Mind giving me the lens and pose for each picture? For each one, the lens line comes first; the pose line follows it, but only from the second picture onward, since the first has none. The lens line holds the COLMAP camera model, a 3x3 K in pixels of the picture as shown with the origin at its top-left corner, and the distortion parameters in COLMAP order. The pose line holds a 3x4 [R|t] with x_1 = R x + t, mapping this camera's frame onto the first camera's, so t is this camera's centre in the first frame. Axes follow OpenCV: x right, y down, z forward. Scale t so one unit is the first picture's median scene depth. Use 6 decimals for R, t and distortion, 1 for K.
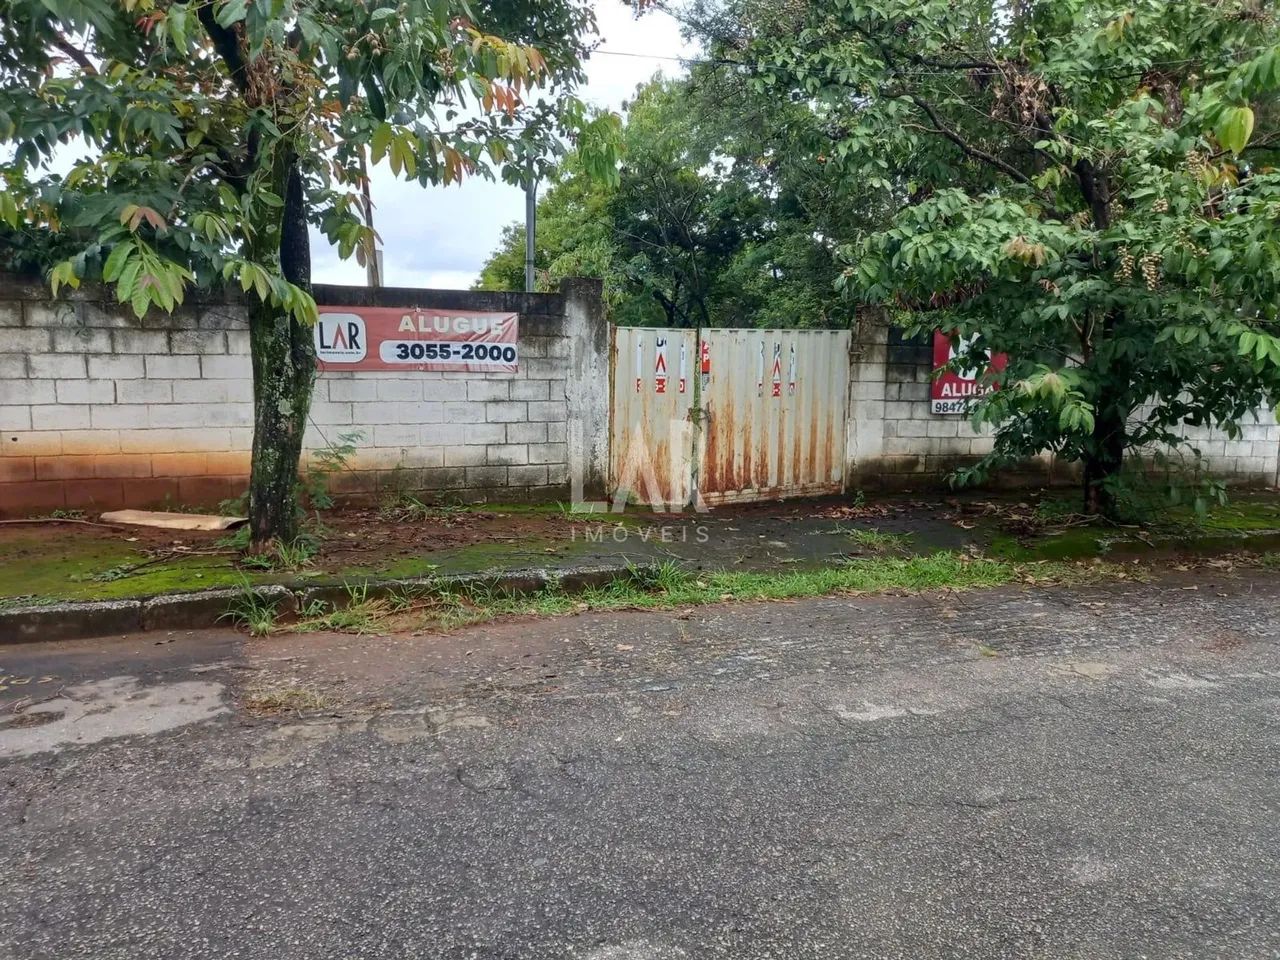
lens RADIAL K [[972.3, 0, 643.1], [0, 972.3, 485.2], [0, 0, 1]] dist [0.089718, -0.094730]
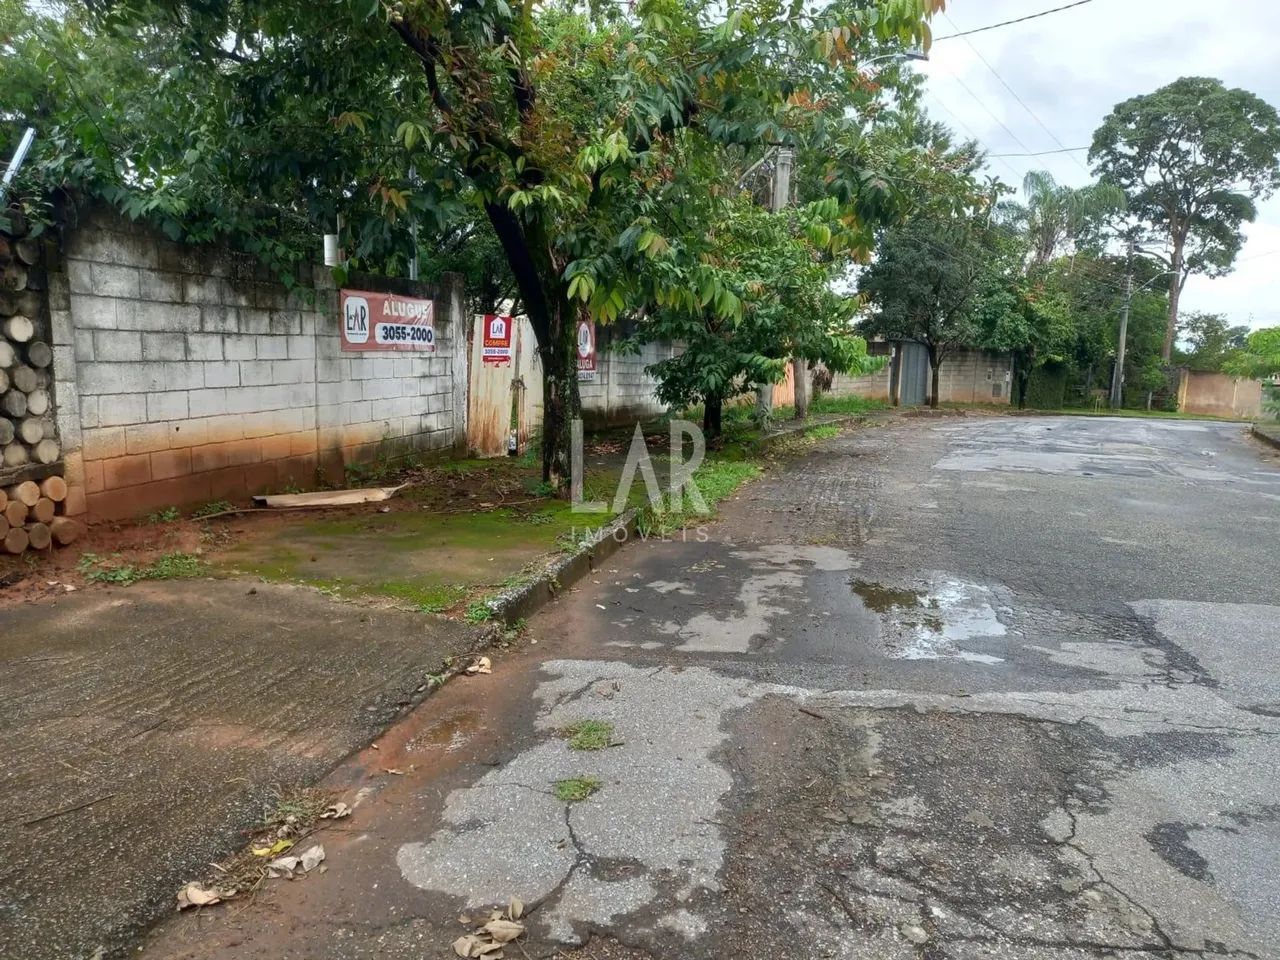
lens RADIAL K [[972.3, 0, 643.1], [0, 972.3, 485.2], [0, 0, 1]] dist [0.089718, -0.094730]
pose [[0.567732, -0.112138, 0.815540, -1.068546], [0.090404, 0.993180, 0.073630, -0.022245], [-0.818234, 0.031926, 0.573998, 0.138387]]
